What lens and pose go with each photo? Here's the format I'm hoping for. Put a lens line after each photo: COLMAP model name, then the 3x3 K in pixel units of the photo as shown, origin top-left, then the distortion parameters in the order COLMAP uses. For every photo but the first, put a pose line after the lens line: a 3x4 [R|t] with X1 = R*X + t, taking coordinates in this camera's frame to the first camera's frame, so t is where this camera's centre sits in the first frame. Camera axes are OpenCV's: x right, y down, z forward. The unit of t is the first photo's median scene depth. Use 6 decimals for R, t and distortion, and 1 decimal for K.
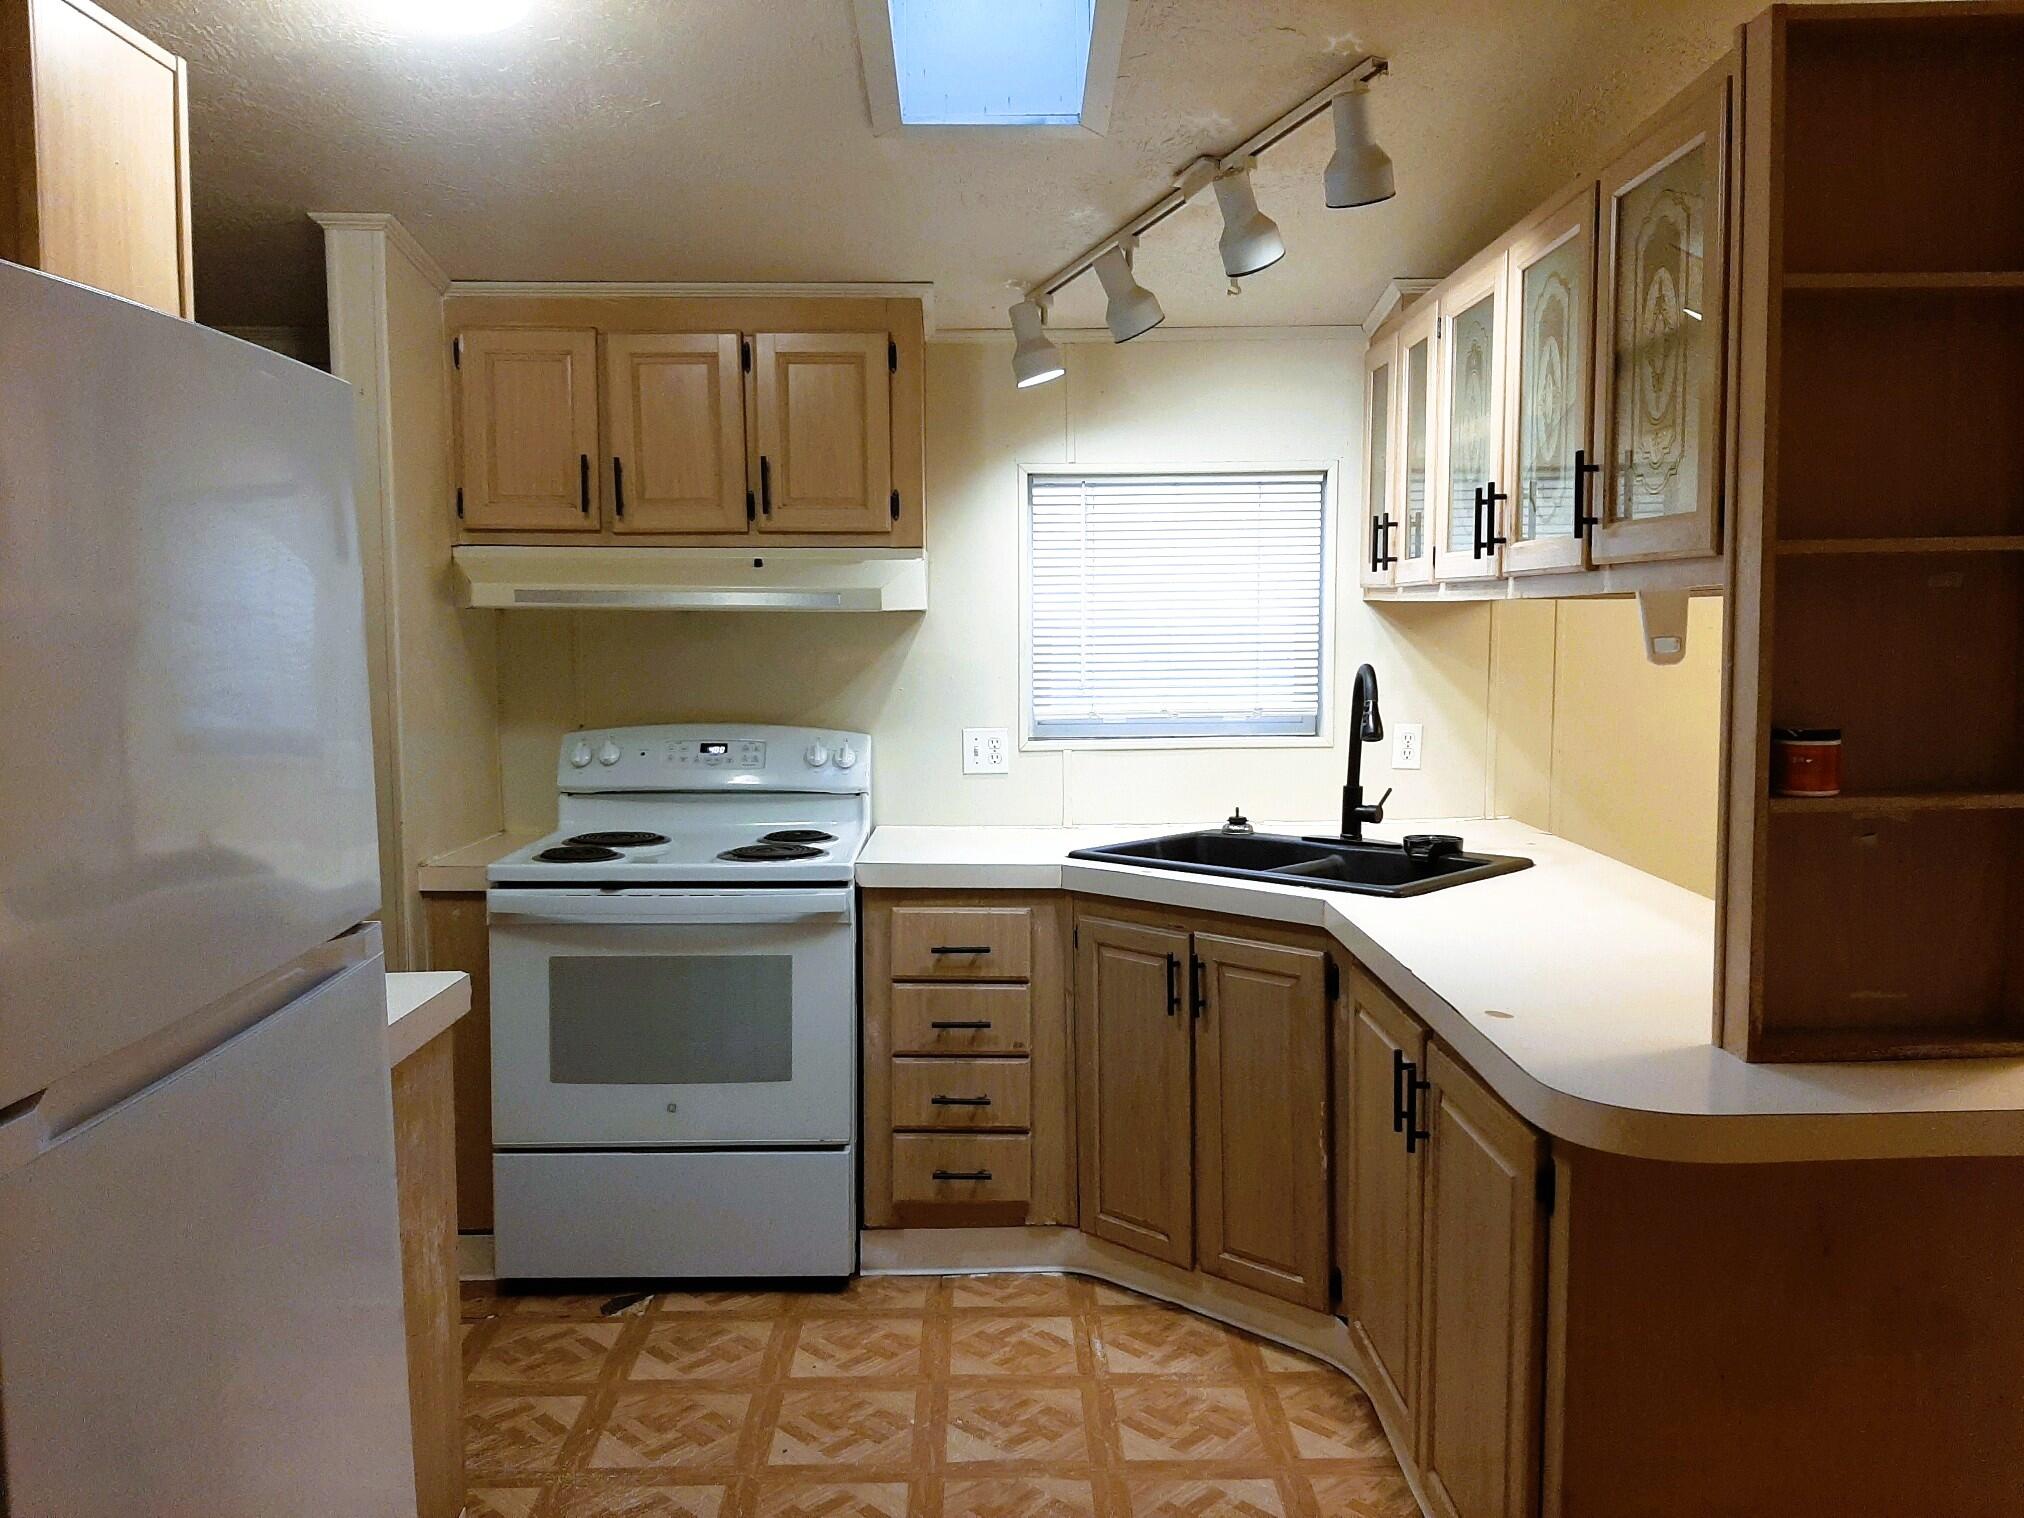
lens RADIAL K [[1538.8, 0, 1006.4], [0, 1538.8, 760.3], [0, 0, 1]] dist [0.024348, -0.028041]
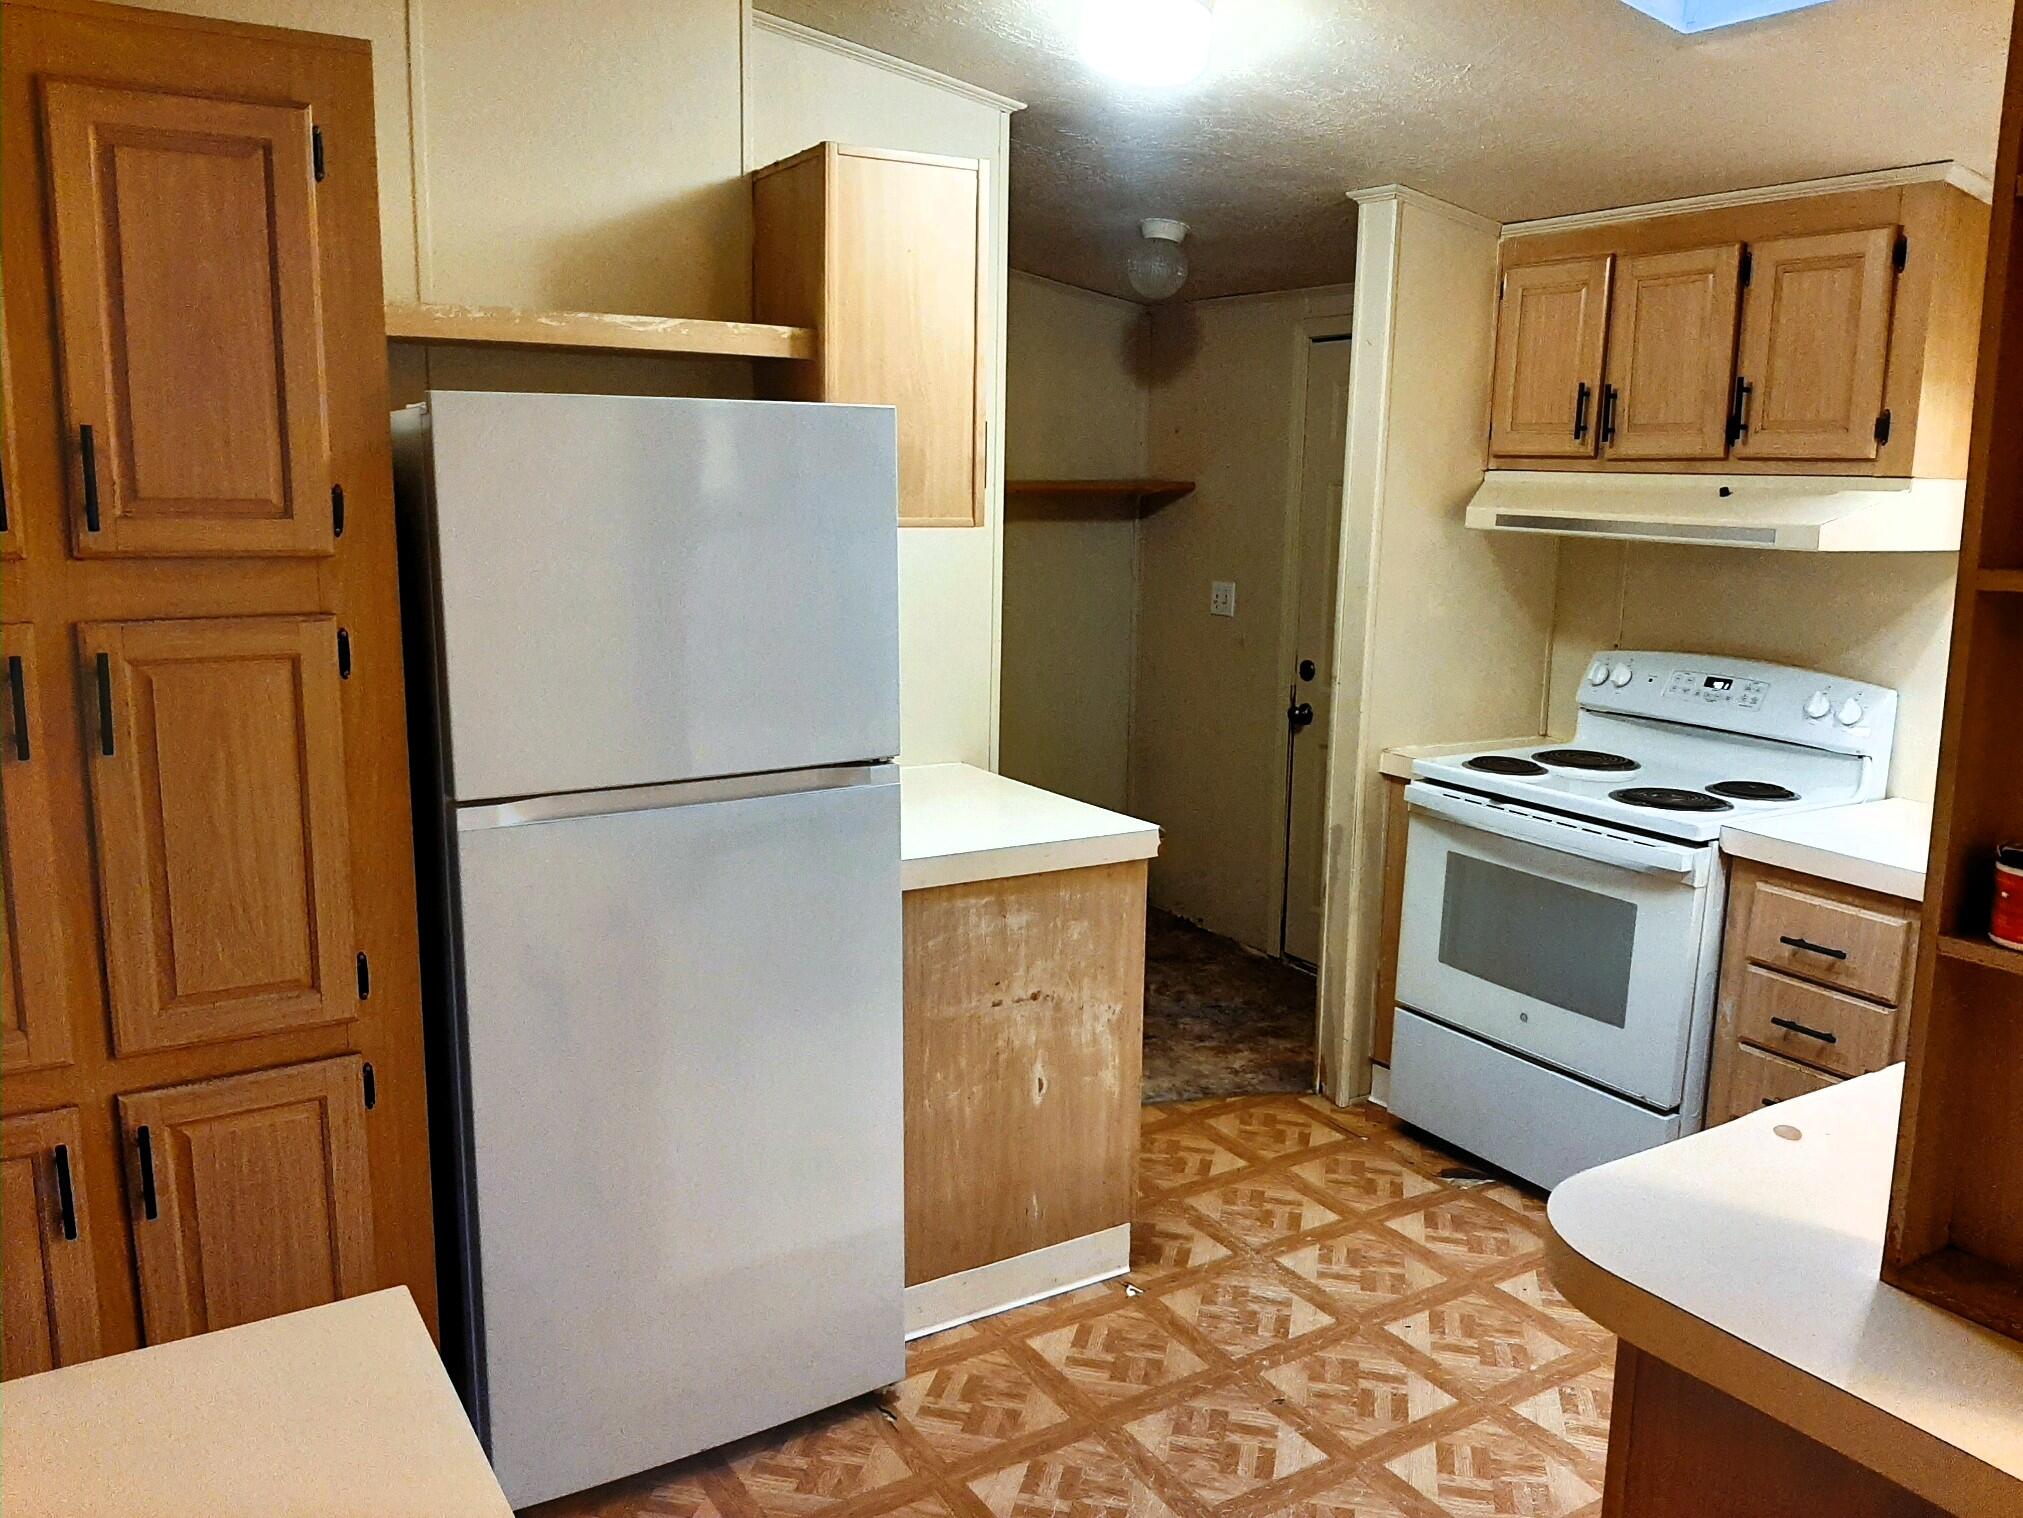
lens RADIAL K [[1538.0, 0, 997.9], [0, 1538.0, 757.7], [0, 0, 1]] dist [0.024348, -0.028041]
pose [[0.514378, 0.167953, -0.840956, 0.451219], [-0.095231, 0.985756, 0.138623, -0.060422], [0.852259, 0.008781, 0.523046, 0.141703]]
